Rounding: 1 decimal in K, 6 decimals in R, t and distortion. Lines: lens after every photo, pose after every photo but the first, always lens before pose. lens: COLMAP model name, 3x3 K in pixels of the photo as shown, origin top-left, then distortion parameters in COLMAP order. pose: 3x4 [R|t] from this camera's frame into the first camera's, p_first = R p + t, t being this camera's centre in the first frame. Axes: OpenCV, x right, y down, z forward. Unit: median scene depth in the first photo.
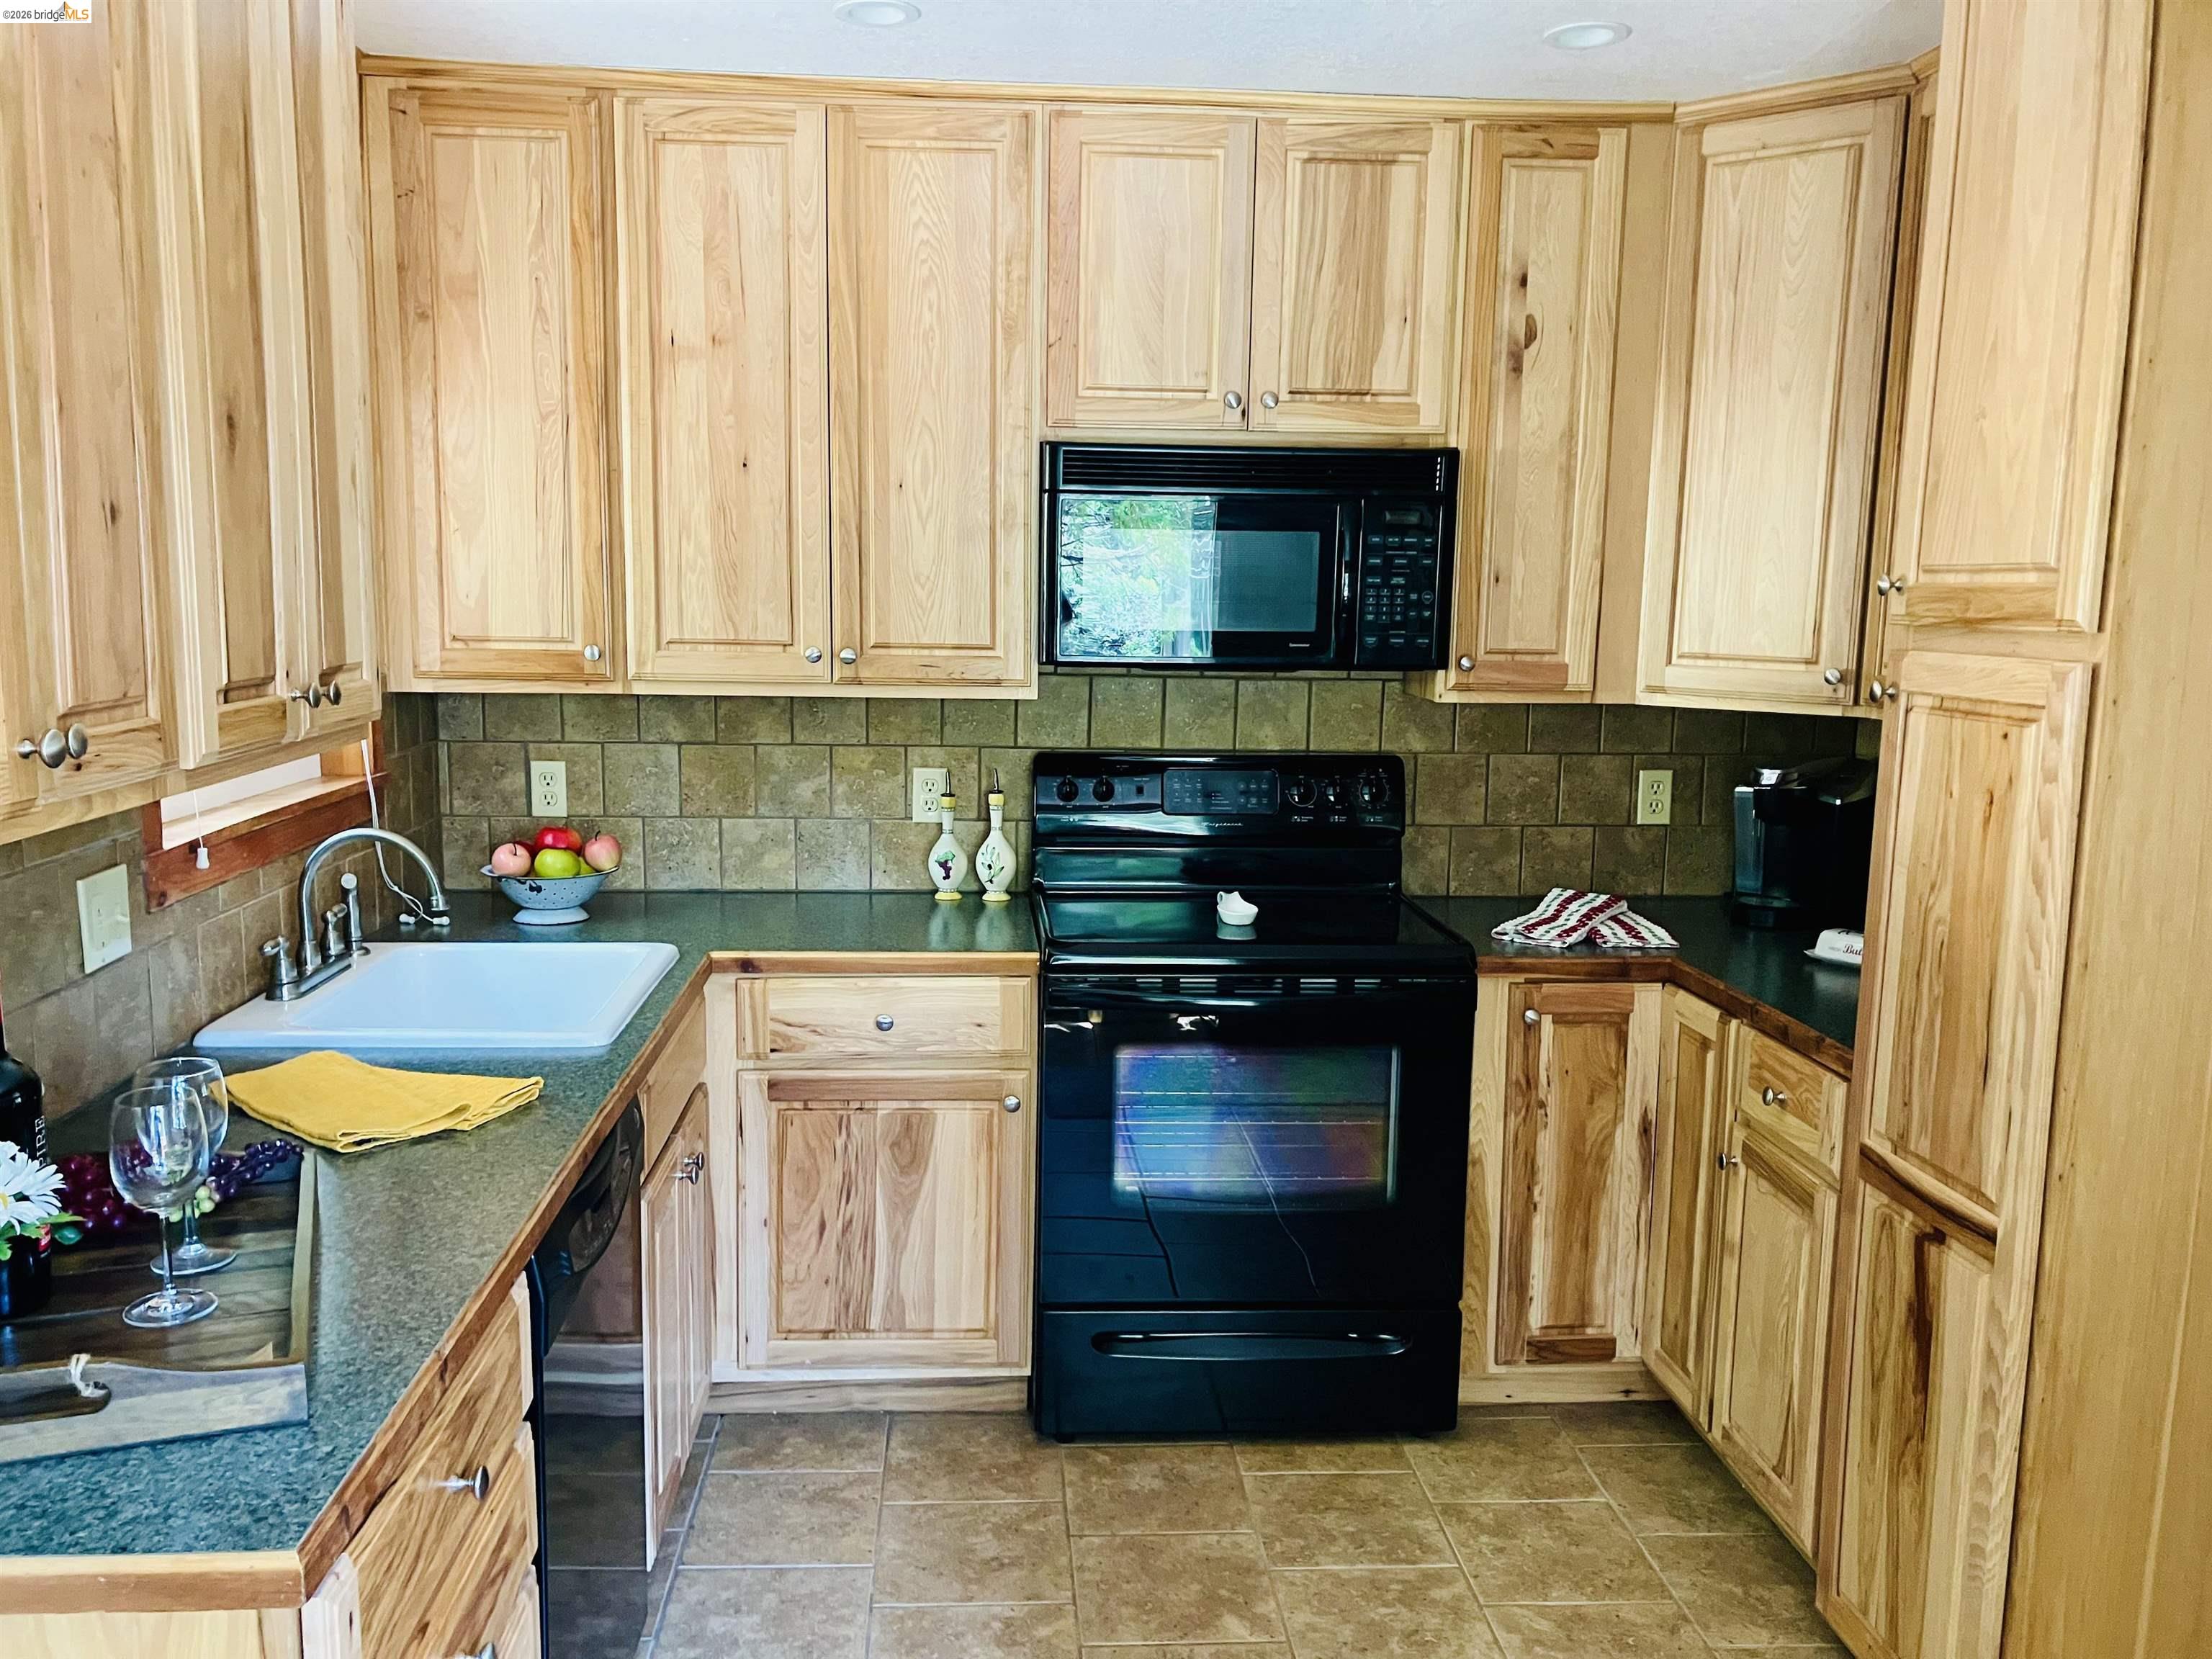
lens RADIAL K [[1822.2, 0, 1068.9], [0, 1822.2, 829.6], [0, 0, 1]] dist [0.061878, -0.070592]
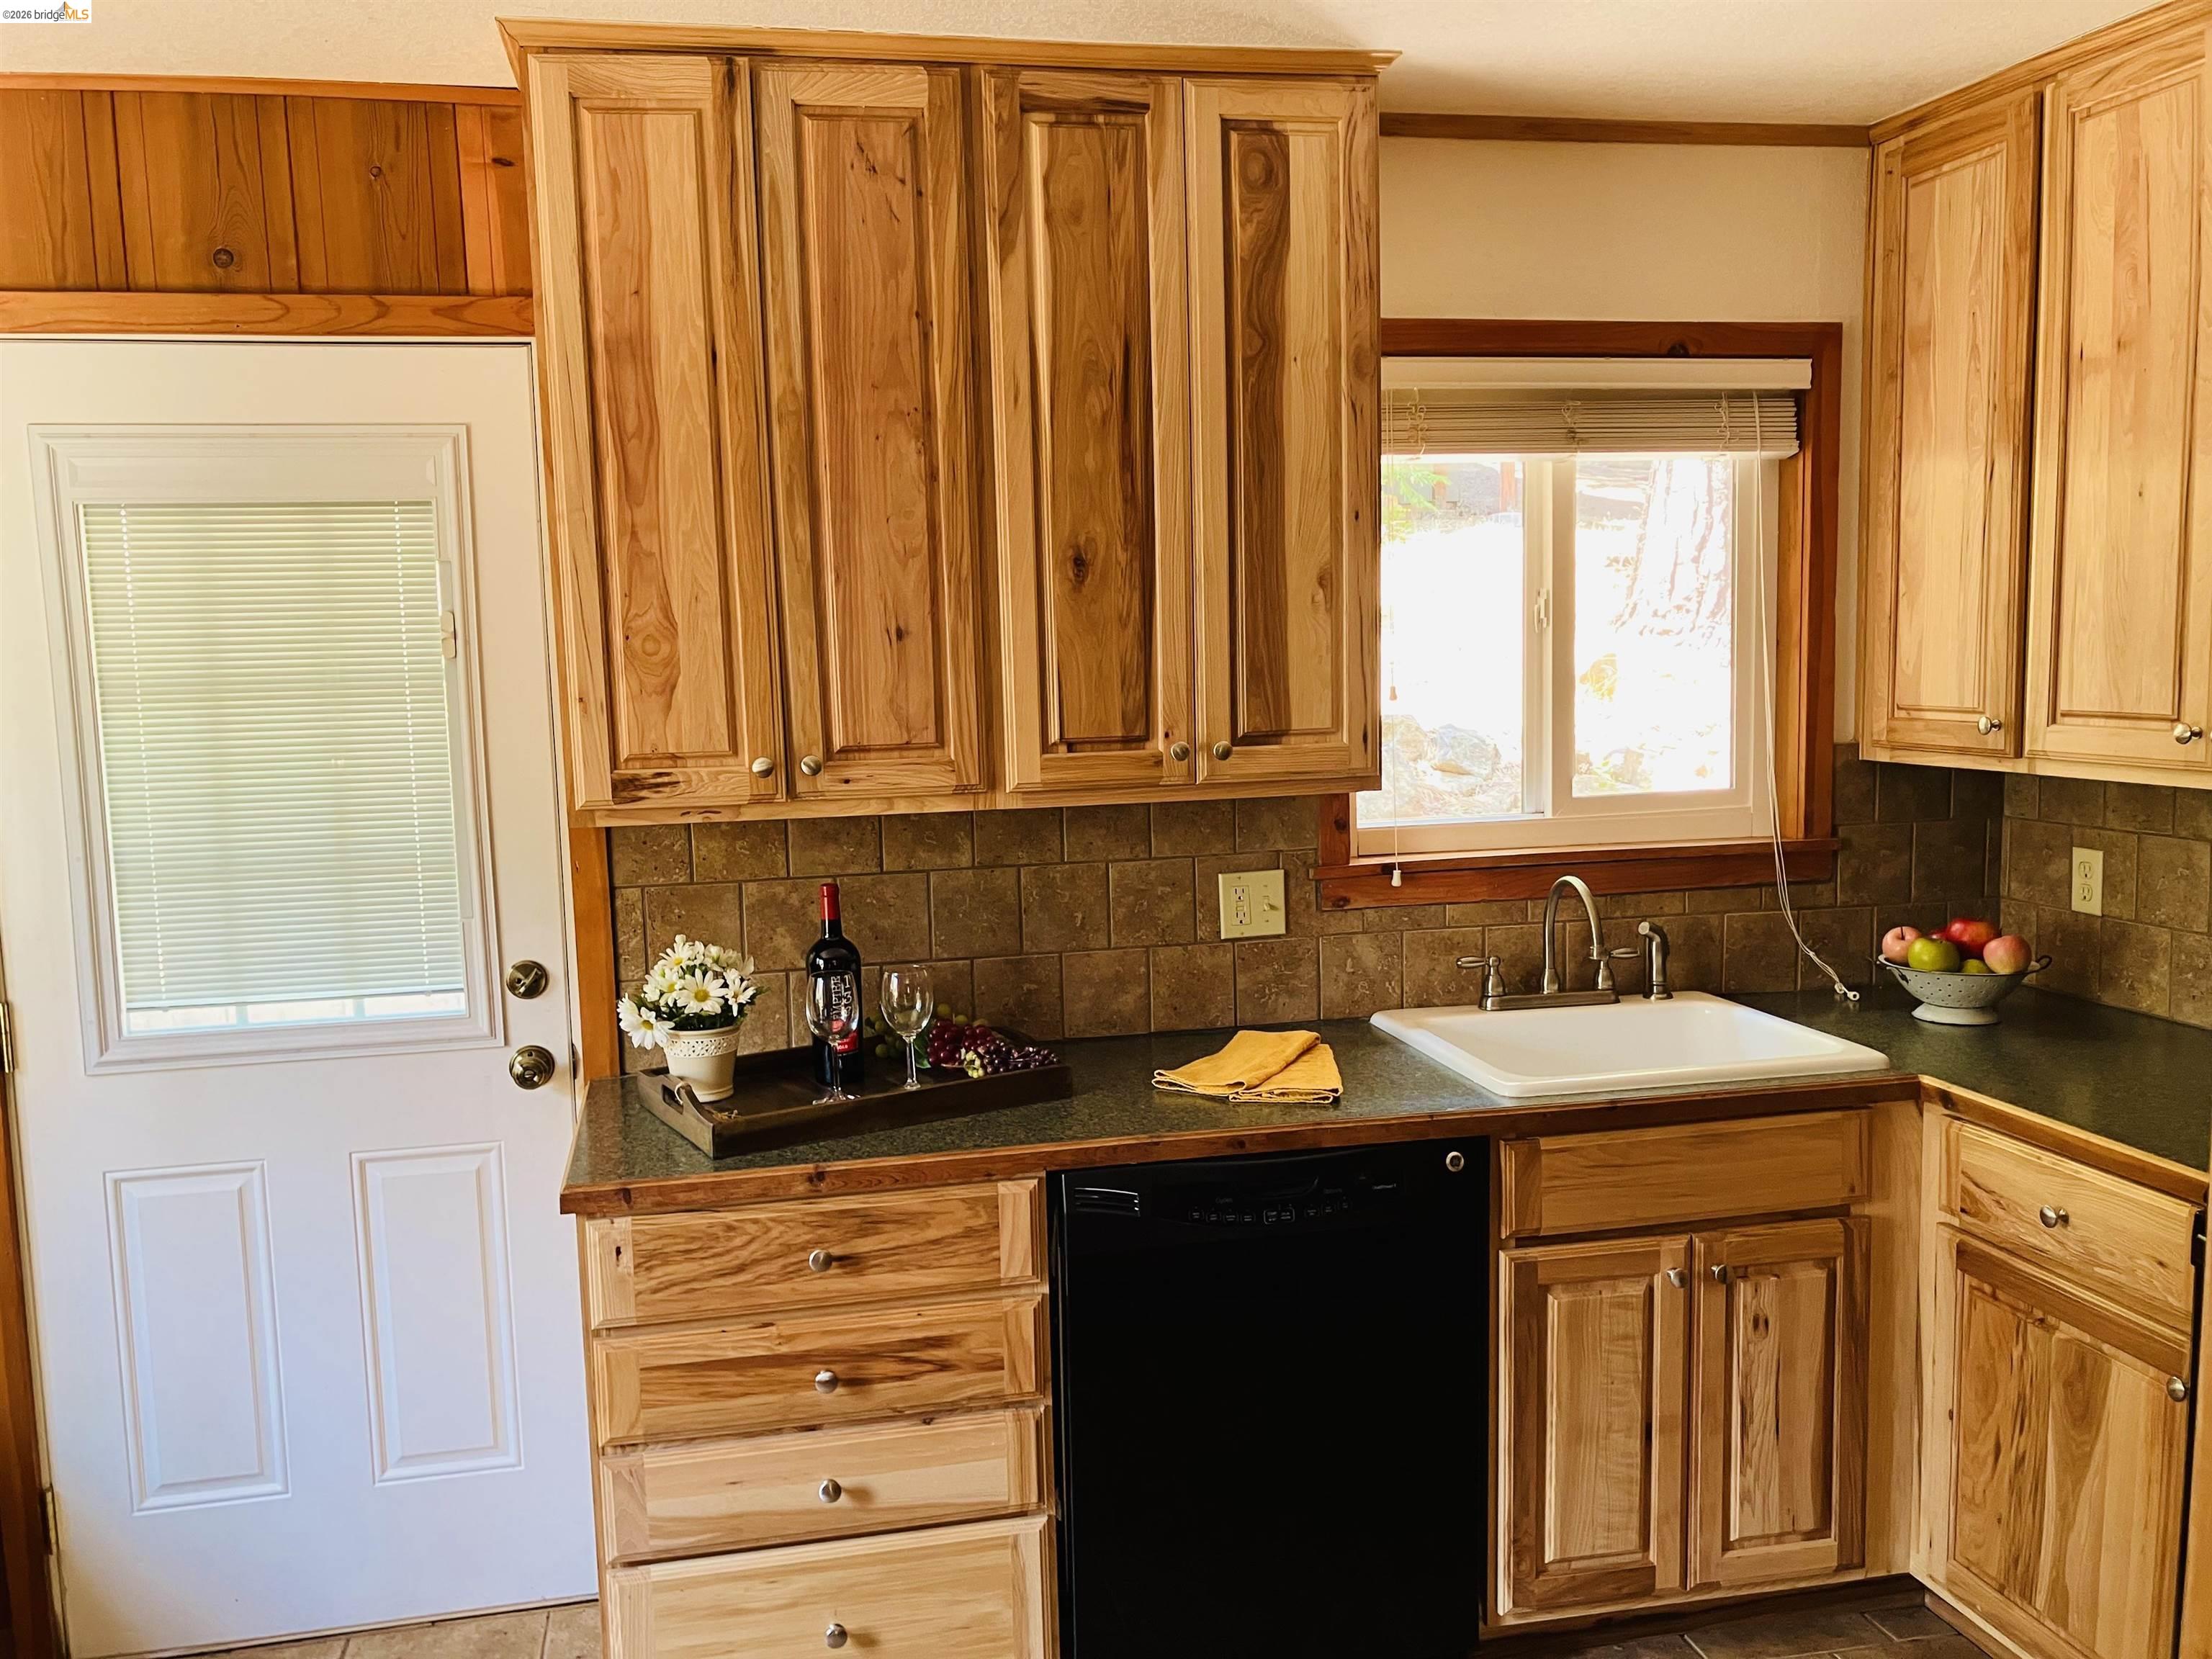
lens RADIAL K [[1822.2, 0, 1089.1], [0, 1822.2, 840.7], [0, 0, 1]] dist [0.061878, -0.070592]
pose [[0.153719, 0.088951, -0.984103, 0.564366], [-0.108565, 0.991431, 0.072655, -0.060493], [0.982132, 0.095671, 0.162059, 0.448948]]
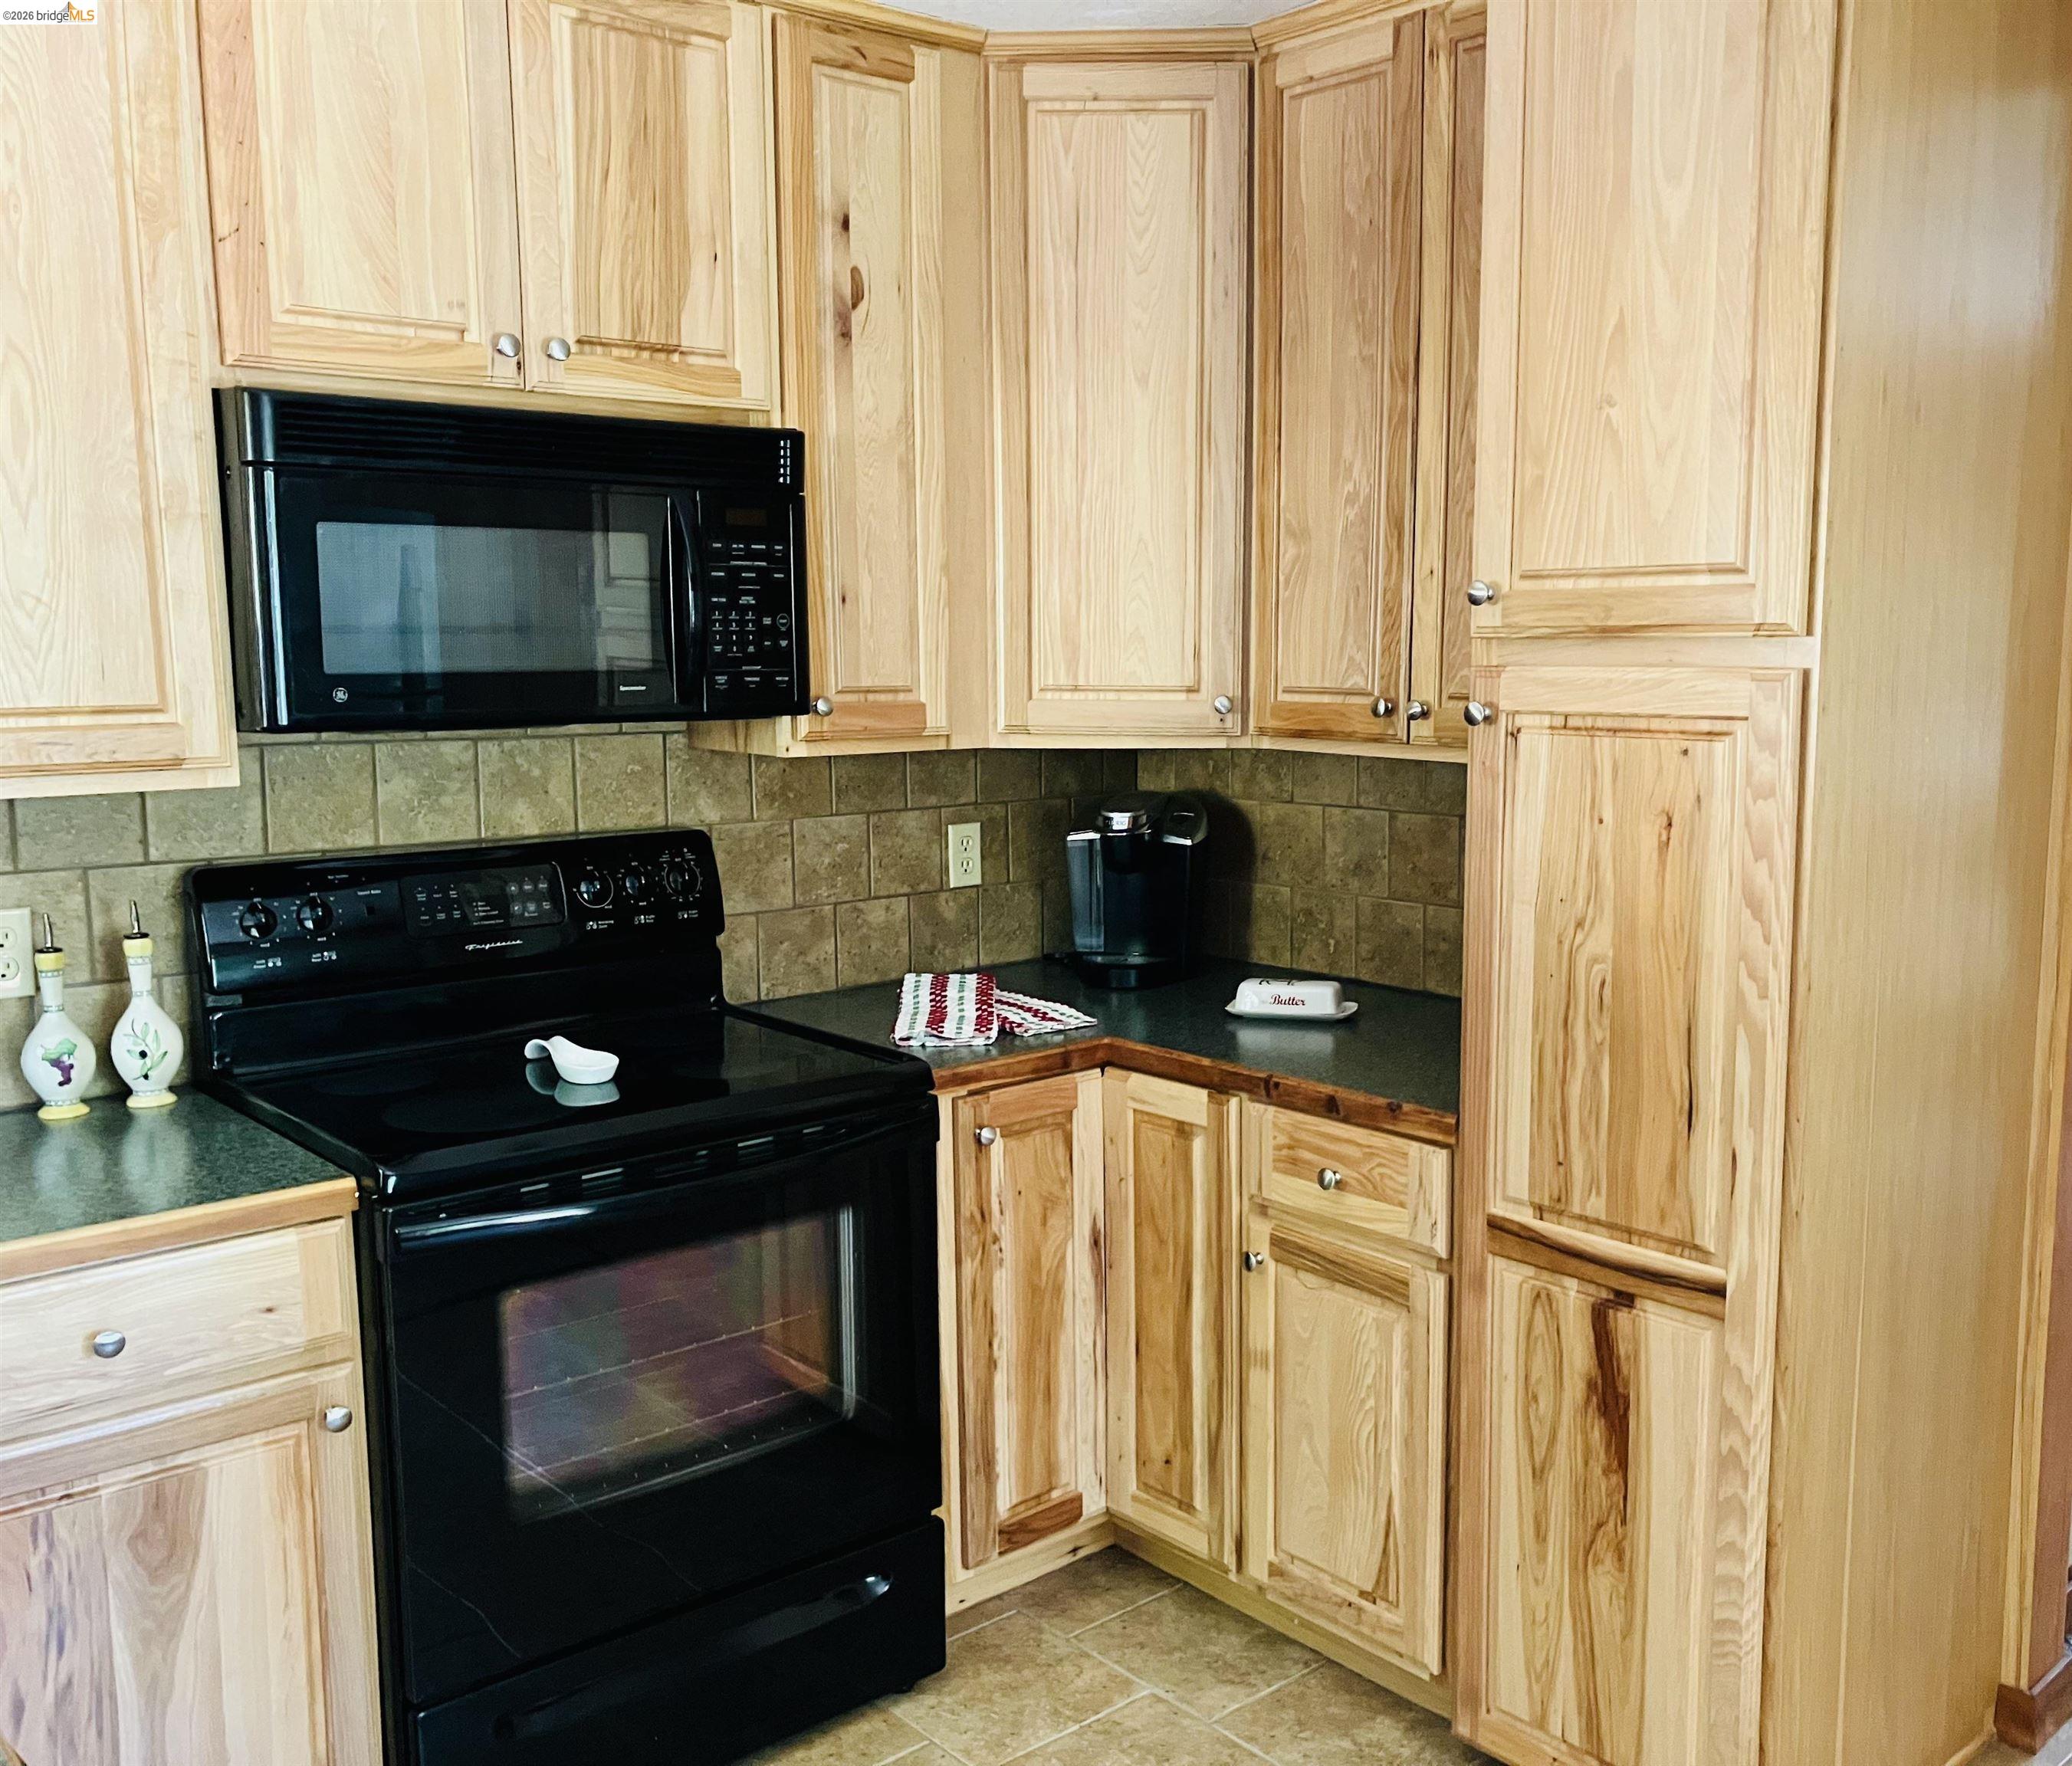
lens RADIAL K [[1952.3, 0, 1126.0], [0, 1952.3, 894.3], [0, 0, 1]] dist [0.019496, 0.000000]
pose [[0.778716, -0.102583, 0.618934, -0.218195], [0.100013, 0.994223, 0.038952, -0.031056], [-0.619354, 0.031569, 0.784477, 0.274041]]
